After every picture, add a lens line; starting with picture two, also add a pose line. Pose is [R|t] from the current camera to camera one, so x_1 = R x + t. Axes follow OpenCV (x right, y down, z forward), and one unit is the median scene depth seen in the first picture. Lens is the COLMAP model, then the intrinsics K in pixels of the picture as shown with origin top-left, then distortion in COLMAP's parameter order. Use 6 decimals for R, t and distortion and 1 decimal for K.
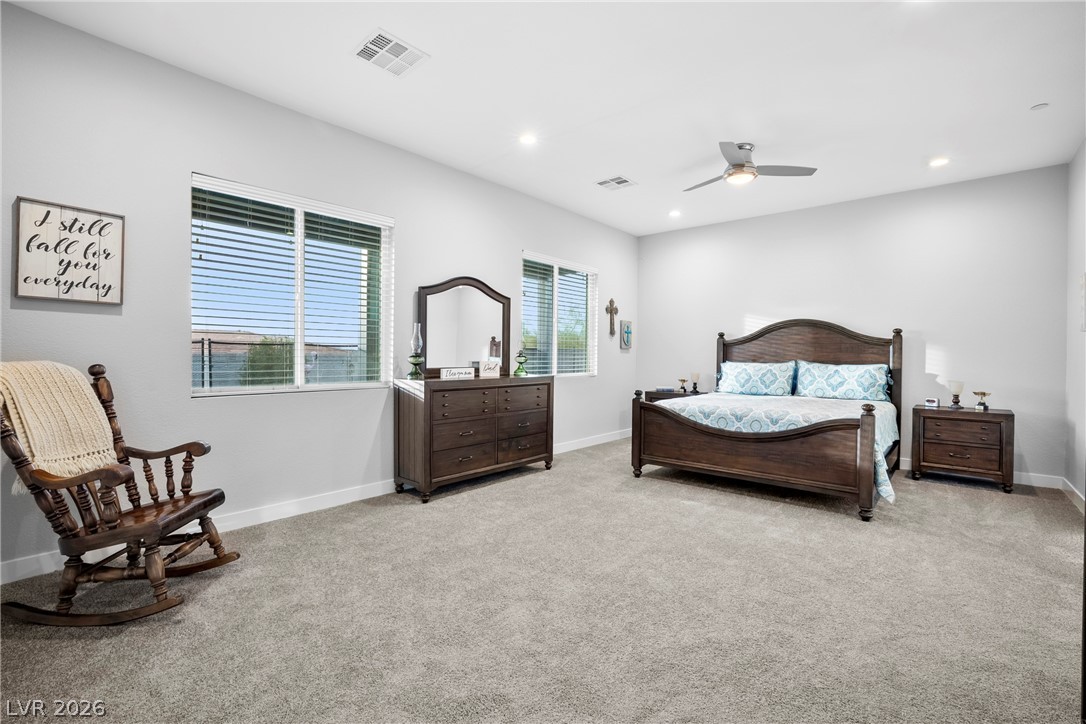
lens RADIAL K [[467.2, 0, 544.7], [0, 467.2, 324.3], [0, 0, 1]] dist [-0.026804, 0.005210]
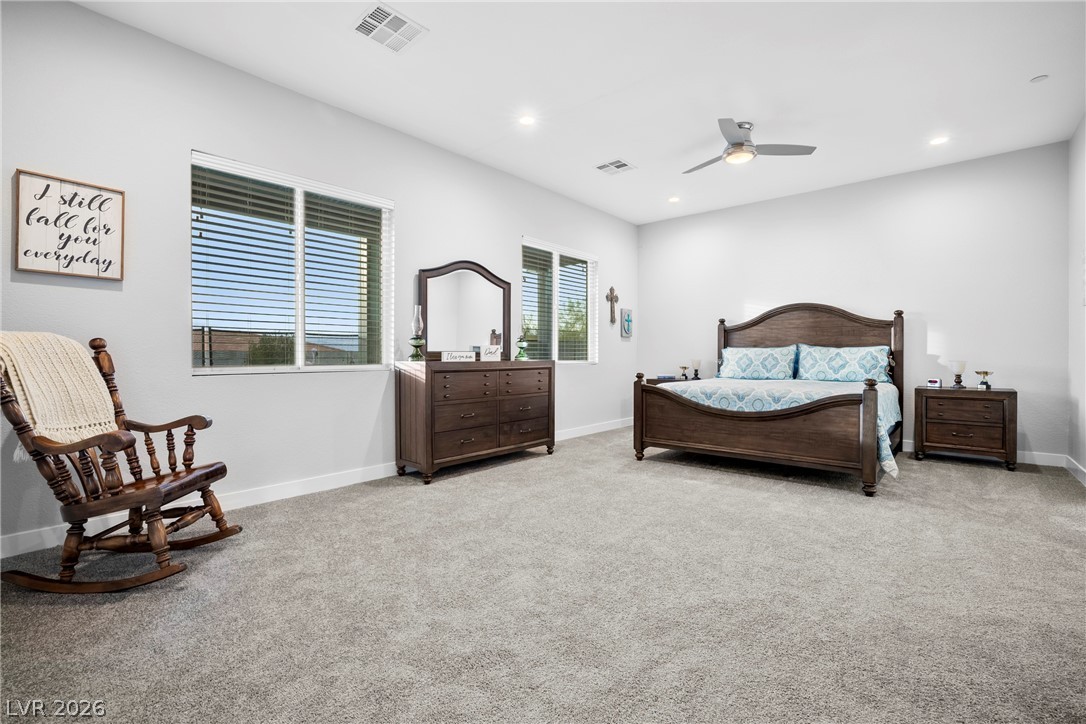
lens RADIAL K [[467.2, 0, 542.8], [0, 467.2, 363.1], [0, 0, 1]] dist [-0.026804, 0.005210]
pose [[0.999958, -0.009126, -0.000851, -0.006581], [0.009128, 0.999955, 0.002594, 0.134571], [0.000827, -0.002602, 0.999996, 0.001650]]
